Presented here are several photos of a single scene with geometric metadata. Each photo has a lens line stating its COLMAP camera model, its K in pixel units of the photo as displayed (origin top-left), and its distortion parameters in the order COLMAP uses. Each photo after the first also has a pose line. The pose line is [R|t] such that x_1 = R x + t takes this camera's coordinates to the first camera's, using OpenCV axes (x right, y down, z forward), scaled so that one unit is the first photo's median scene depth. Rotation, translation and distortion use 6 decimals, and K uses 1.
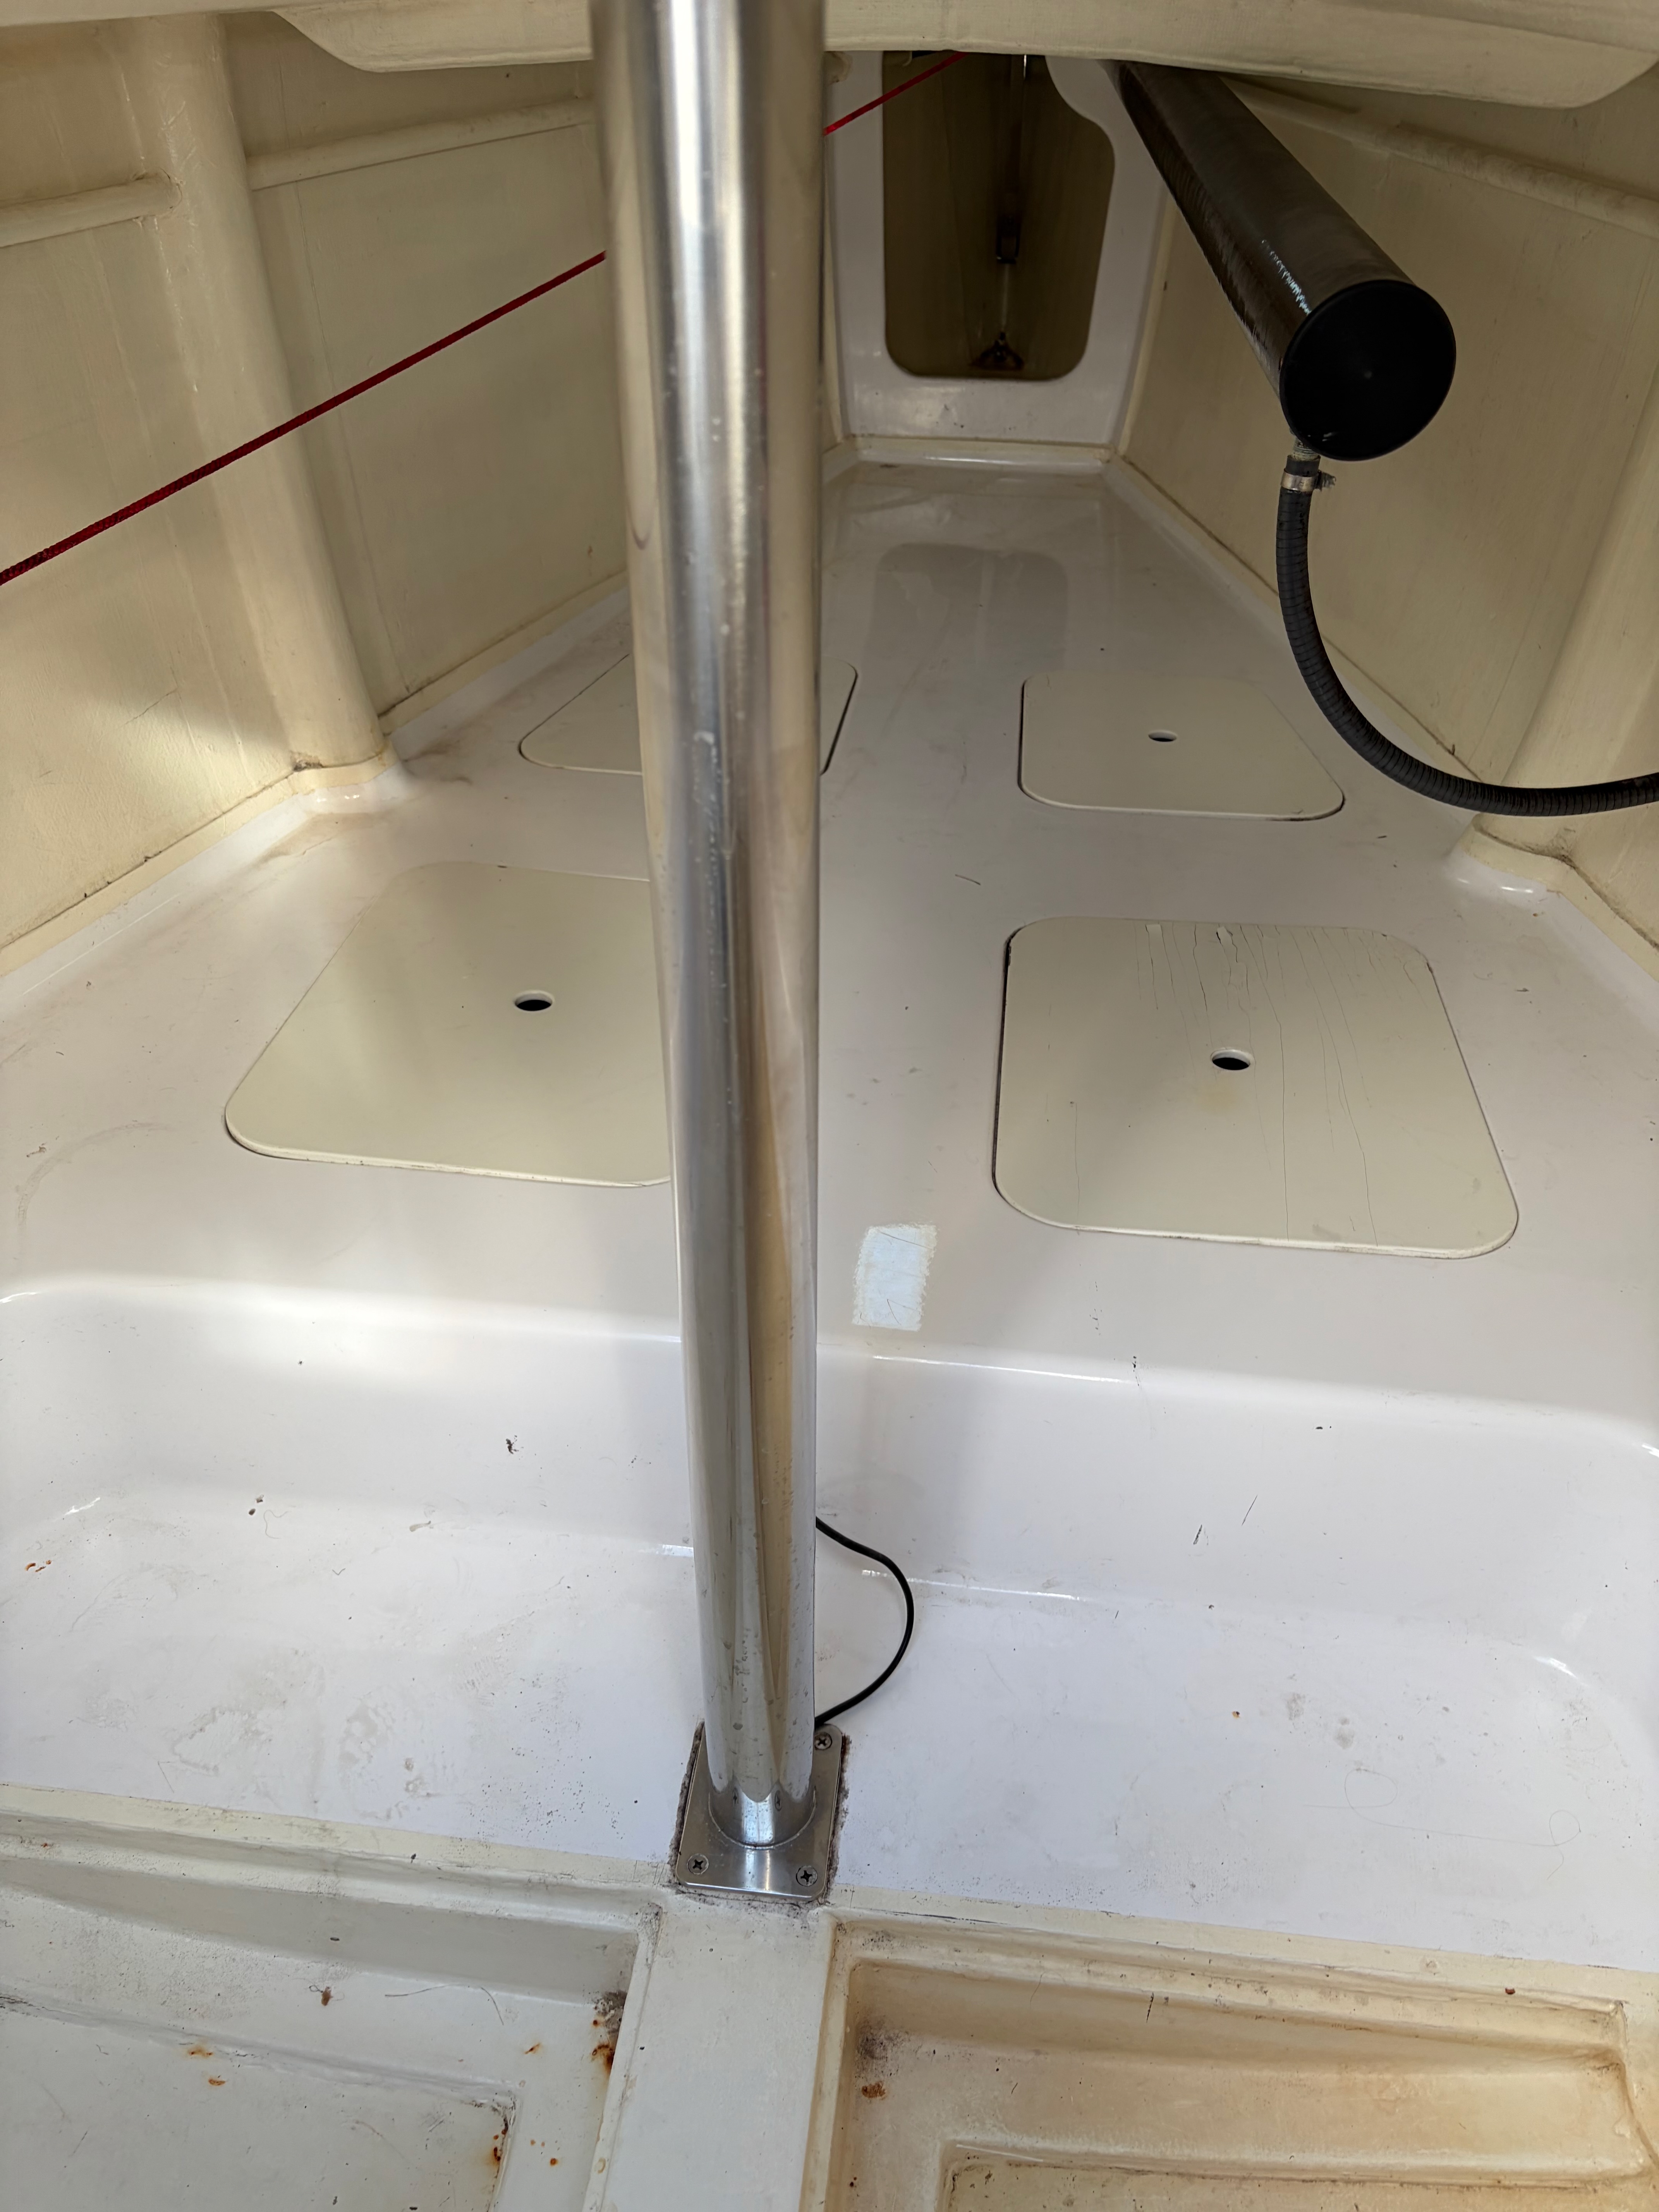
lens RADIAL K [[1671.6, 0, 830.8], [0, 1671.6, 1098.2], [0, 0, 1]] dist [0.005673, -0.001251]
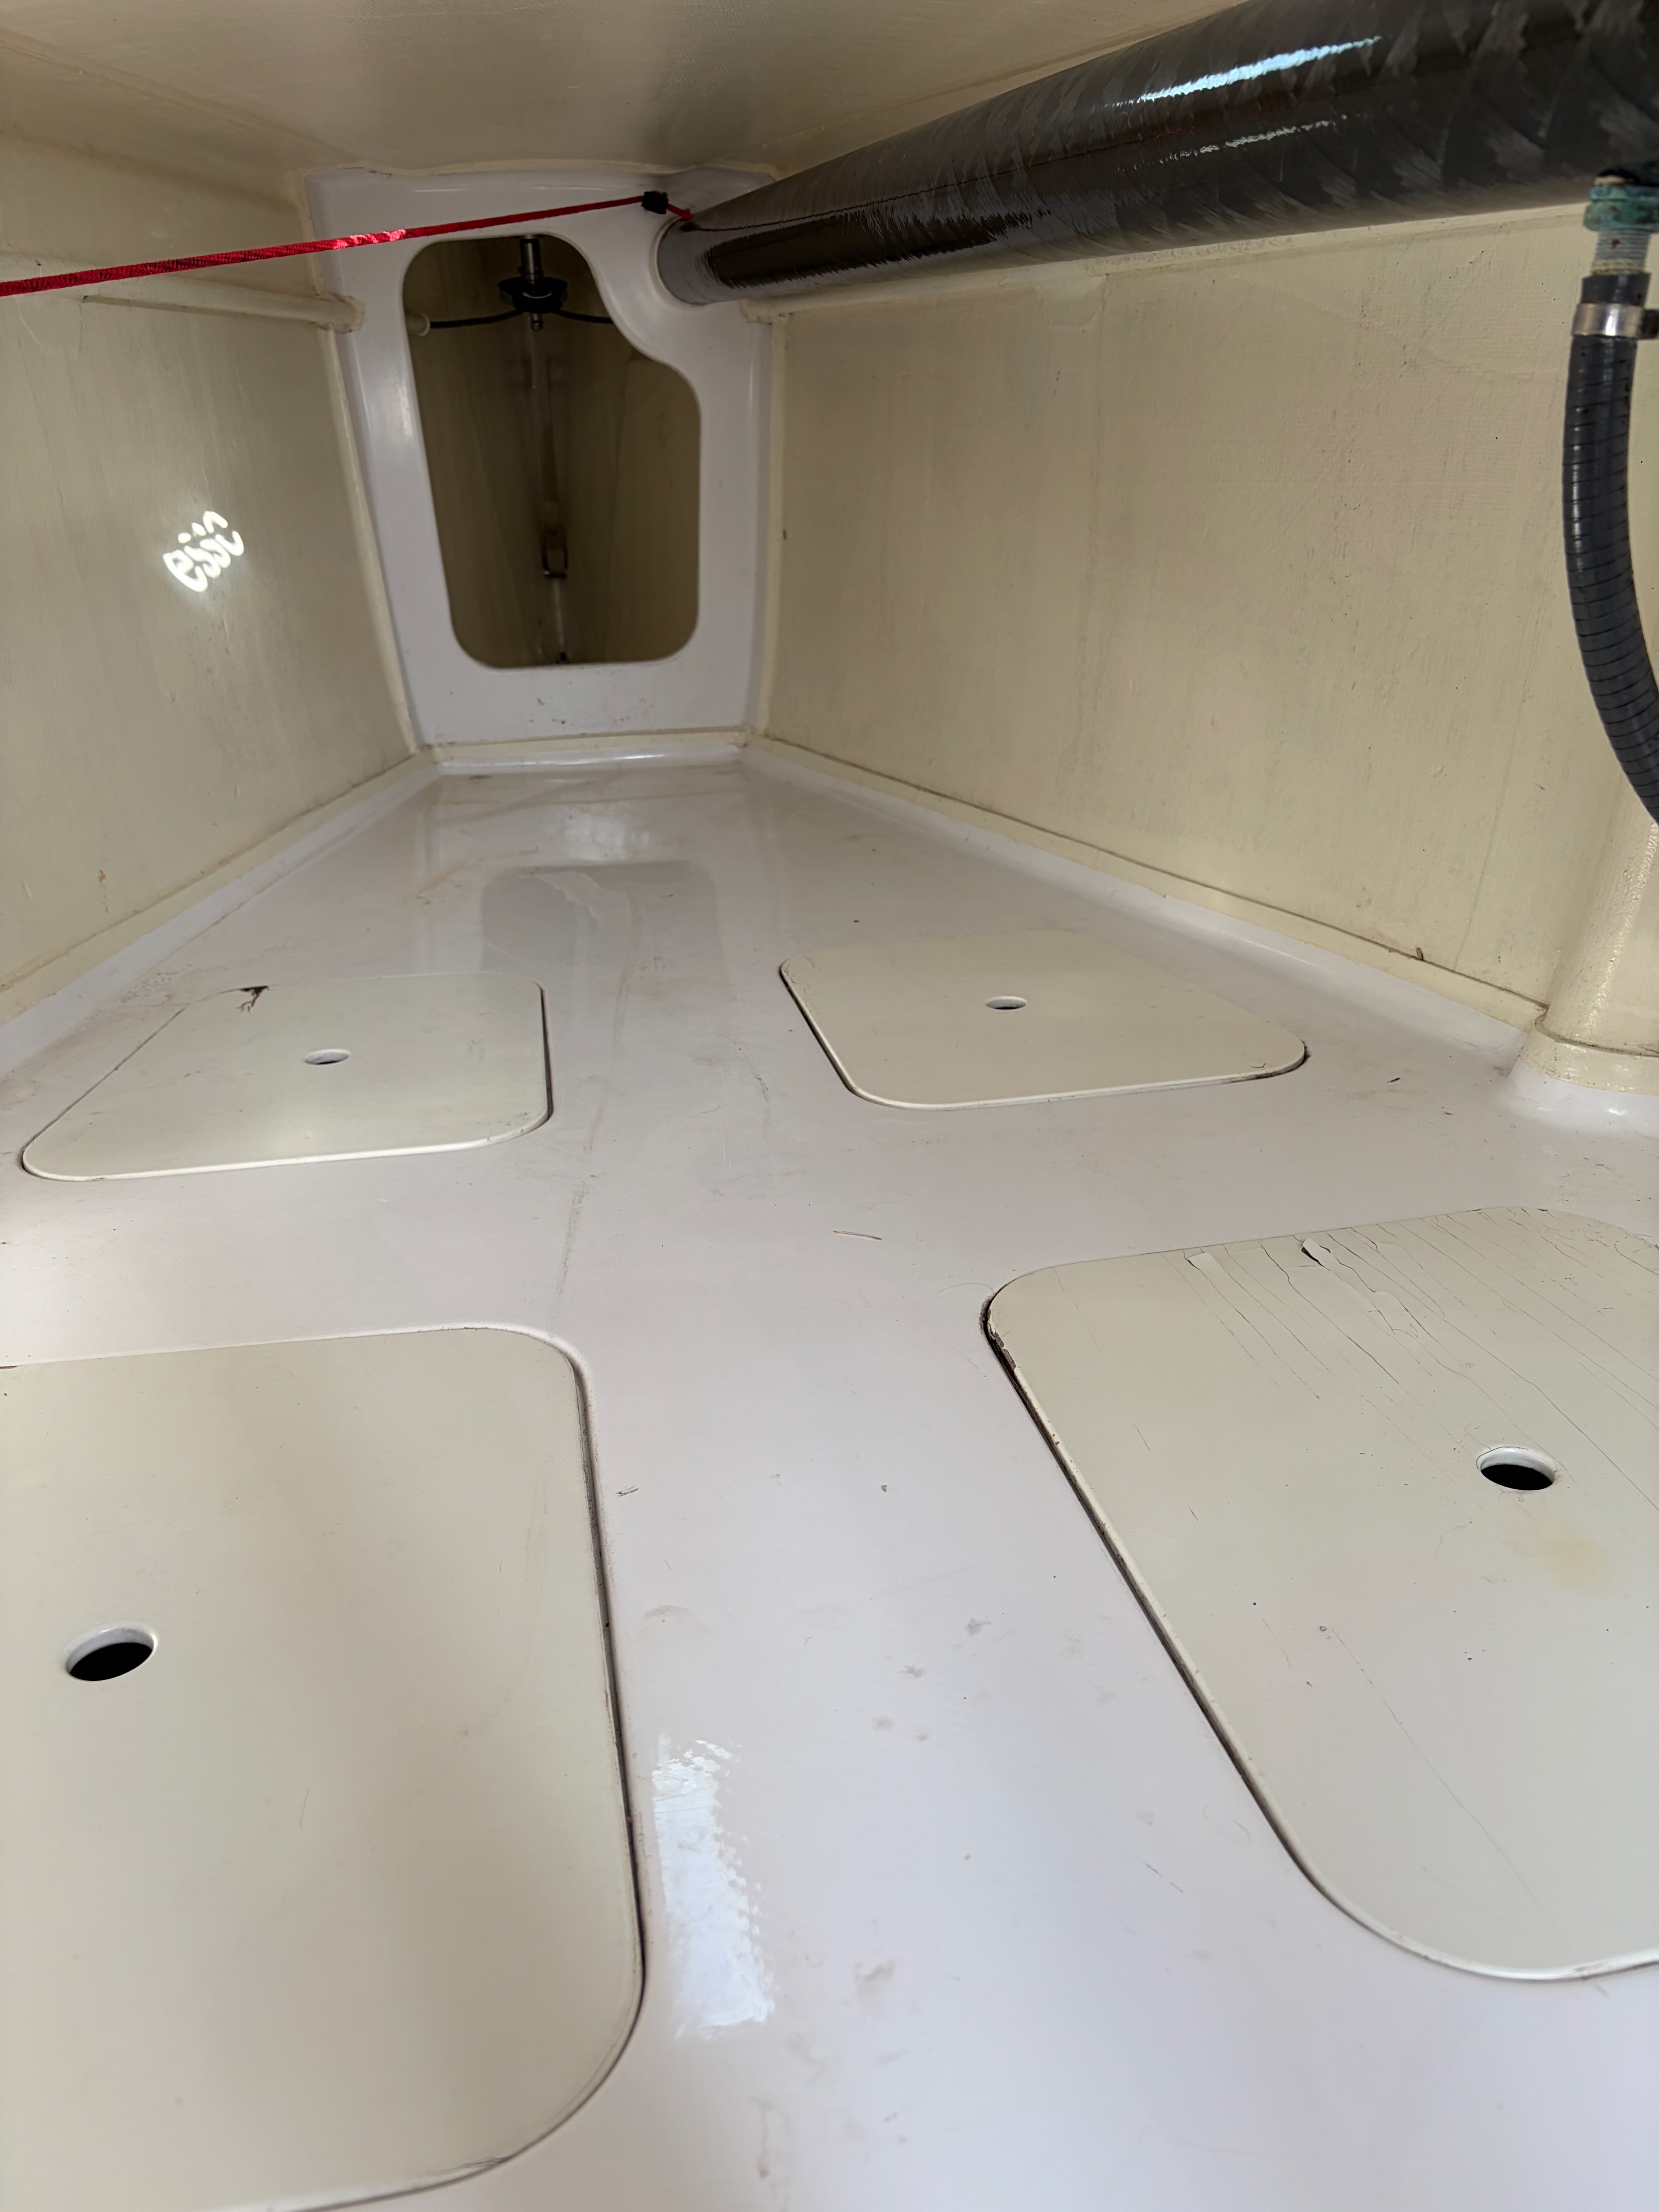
lens RADIAL K [[1671.6, 0, 819.8], [0, 1671.6, 1115.2], [0, 0, 1]] dist [0.005673, -0.001251]
pose [[0.952731, -0.150909, 0.263684, -0.046394], [0.204907, 0.959972, -0.190962, -0.035710], [-0.224312, 0.235966, 0.945518, 0.245139]]
